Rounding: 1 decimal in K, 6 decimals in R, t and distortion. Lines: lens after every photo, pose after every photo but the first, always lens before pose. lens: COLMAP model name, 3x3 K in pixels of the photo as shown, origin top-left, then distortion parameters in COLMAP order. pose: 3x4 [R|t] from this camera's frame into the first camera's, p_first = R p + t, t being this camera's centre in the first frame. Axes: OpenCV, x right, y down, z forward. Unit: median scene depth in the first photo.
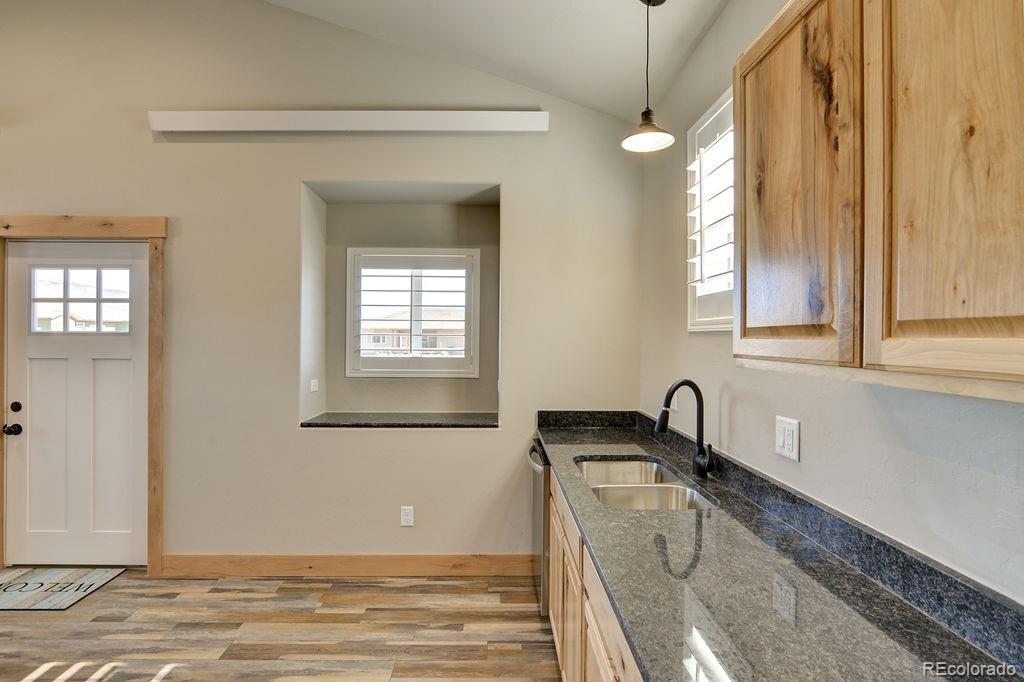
lens RADIAL K [[512.0, 0, 512.0], [0, 512.0, 341.0], [0, 0, 1]] dist [-0.028473, 0.009566]
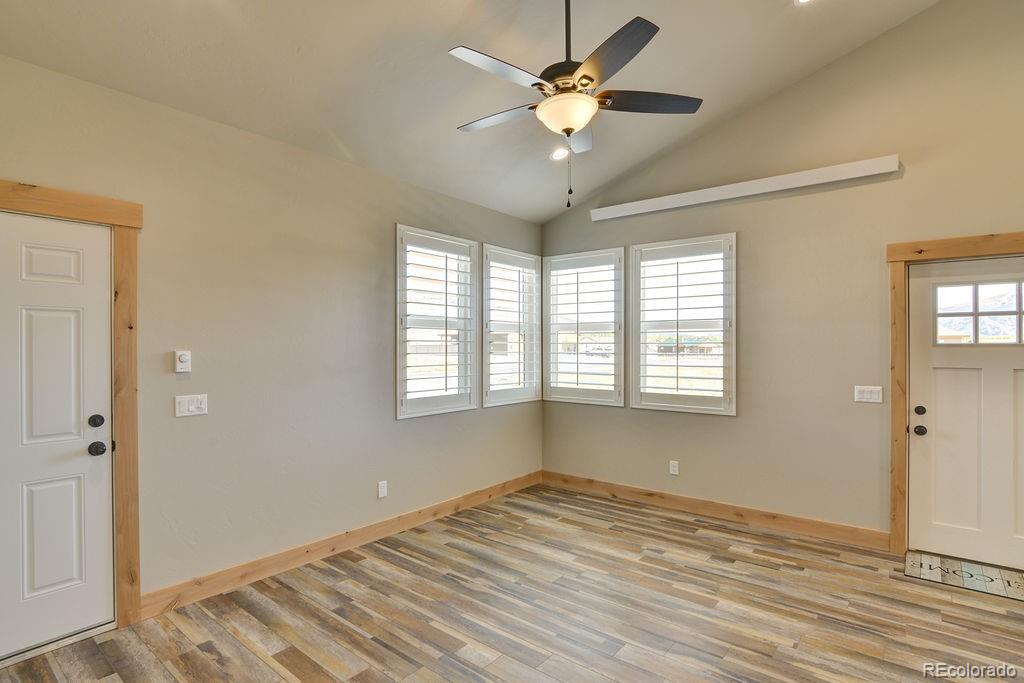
lens RADIAL K [[512.0, 0, 512.0], [0, 512.0, 341.5], [0, 0, 1]] dist [-0.028473, 0.009566]
pose [[0.777982, -0.011549, -0.628181, -0.987912], [-0.003363, 0.999740, -0.022544, 0.005430], [0.628278, 0.019651, 0.777741, -0.462245]]
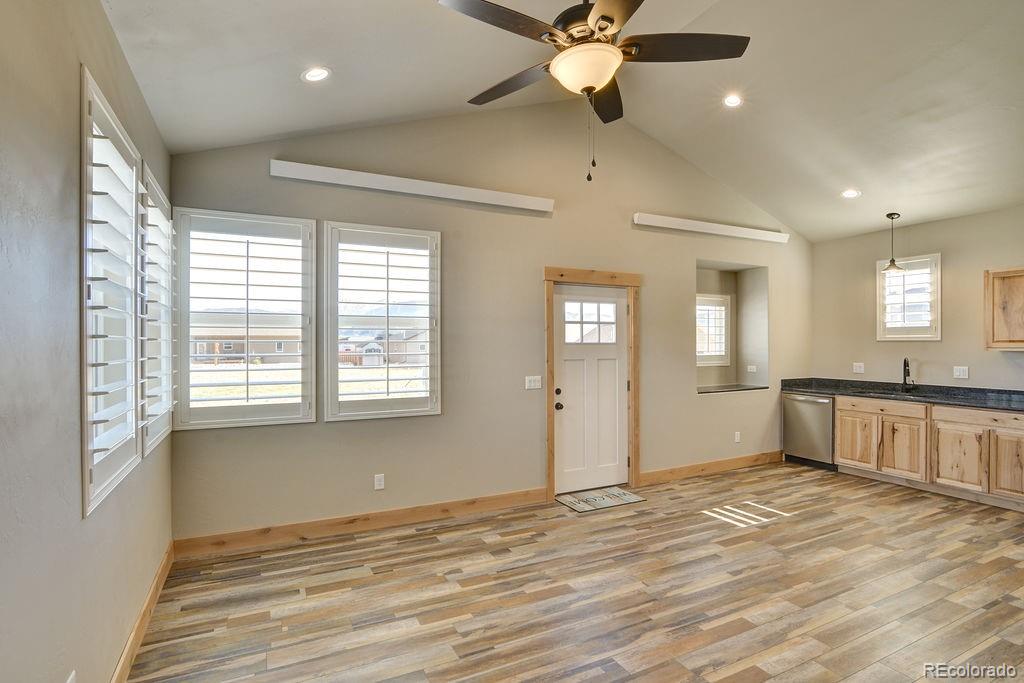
lens RADIAL K [[512.0, 0, 512.0], [0, 512.0, 341.5], [0, 0, 1]] dist [-0.028473, 0.009566]
pose [[0.898199, -0.007087, 0.439532, -1.804724], [0.011595, 0.999904, -0.007572, -0.011439], [-0.439436, 0.011897, 0.898195, -0.350388]]
